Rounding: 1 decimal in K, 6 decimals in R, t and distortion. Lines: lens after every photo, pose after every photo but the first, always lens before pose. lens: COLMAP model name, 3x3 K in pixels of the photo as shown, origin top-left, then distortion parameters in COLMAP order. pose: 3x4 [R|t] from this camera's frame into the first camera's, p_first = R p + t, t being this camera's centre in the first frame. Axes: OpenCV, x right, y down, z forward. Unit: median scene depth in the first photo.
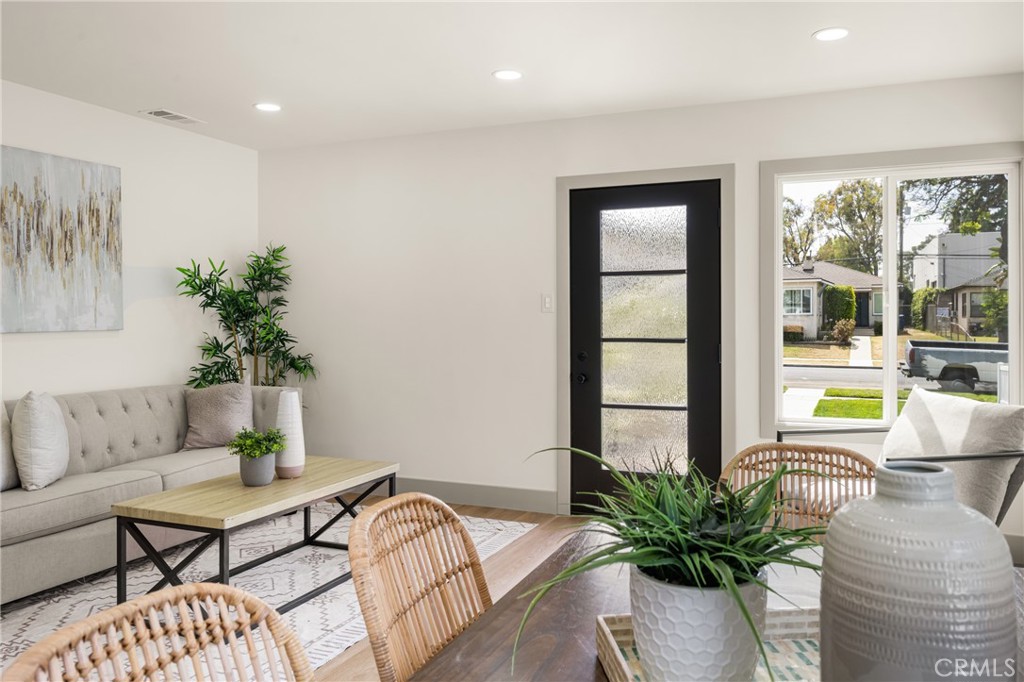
lens RADIAL K [[754.5, 0, 535.2], [0, 754.5, 306.4], [0, 0, 1]] dist [0.000572, -0.001423]
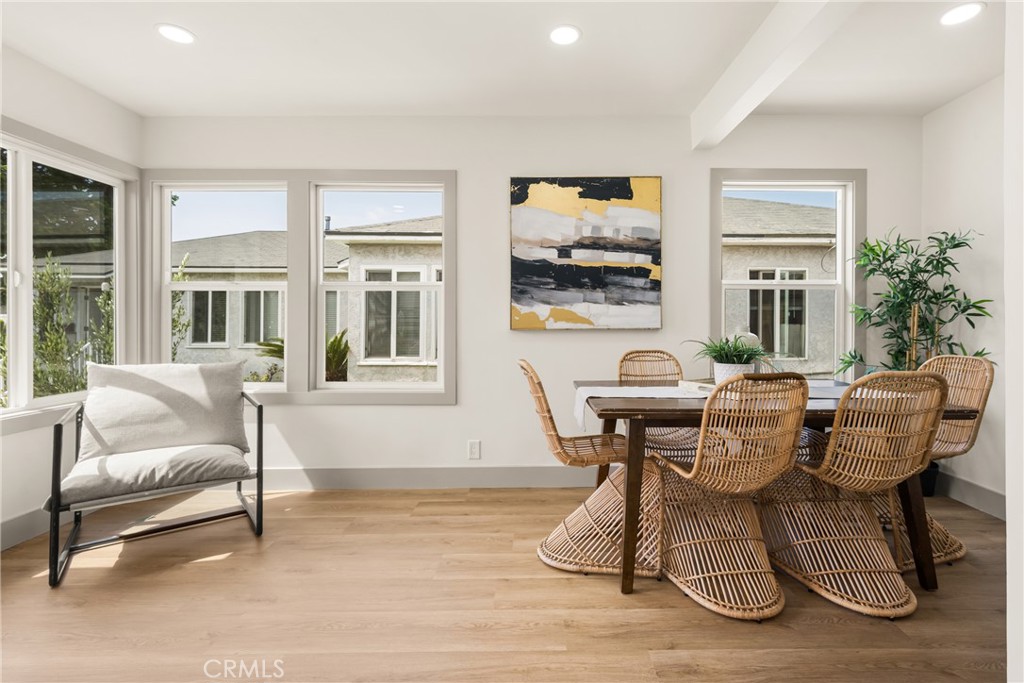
lens RADIAL K [[482.5, 0, 541.5], [0, 482.5, 314.0], [0, 0, 1]] dist [0.002199, 0.000088]
pose [[-0.386619, 0.014550, 0.922125, -0.330079], [-0.014517, 0.999656, -0.021860, 0.035470], [-0.922125, -0.021838, -0.386274, 0.571924]]
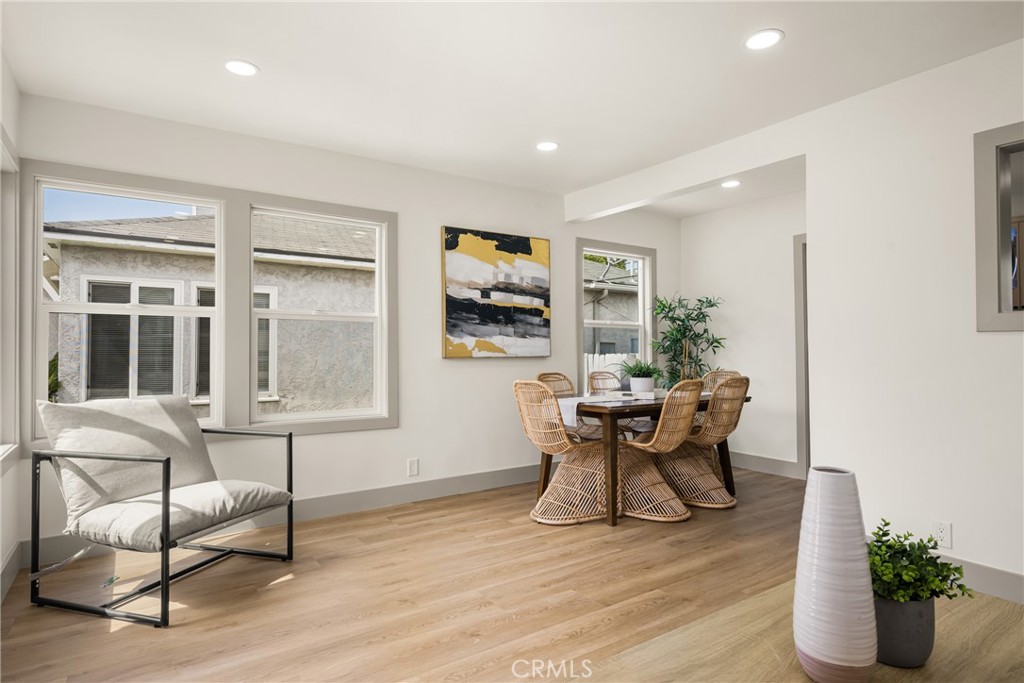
lens RADIAL K [[567.3, 0, 514.1], [0, 567.3, 321.5], [0, 0, 1]] dist [-0.001430, -0.000500]
pose [[-0.835108, 0.027288, 0.549408, -0.284811], [-0.008909, 0.997967, -0.063109, 0.041236], [-0.550013, -0.057598, -0.833167, 1.069131]]
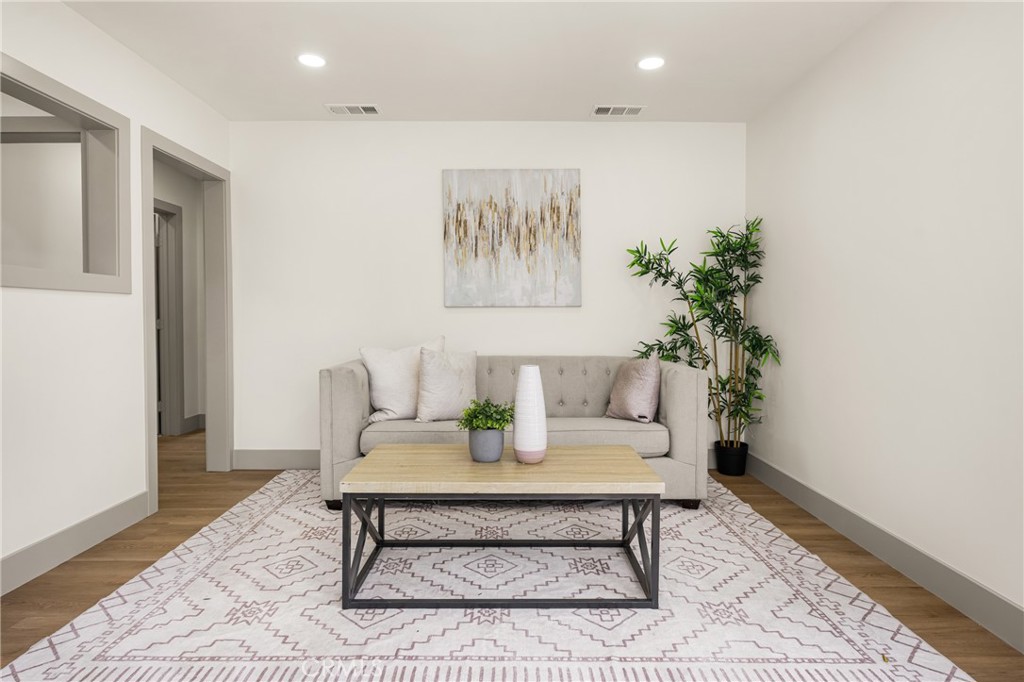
lens RADIAL K [[547.2, 0, 513.9], [0, 547.2, 323.2], [0, 0, 1]] dist [-0.000997, -0.000181]
pose [[0.393013, 0.016979, -0.919376, 0.203153], [0.010136, 0.999689, 0.022795, 0.037635], [0.919477, -0.018277, 0.392718, 0.576547]]
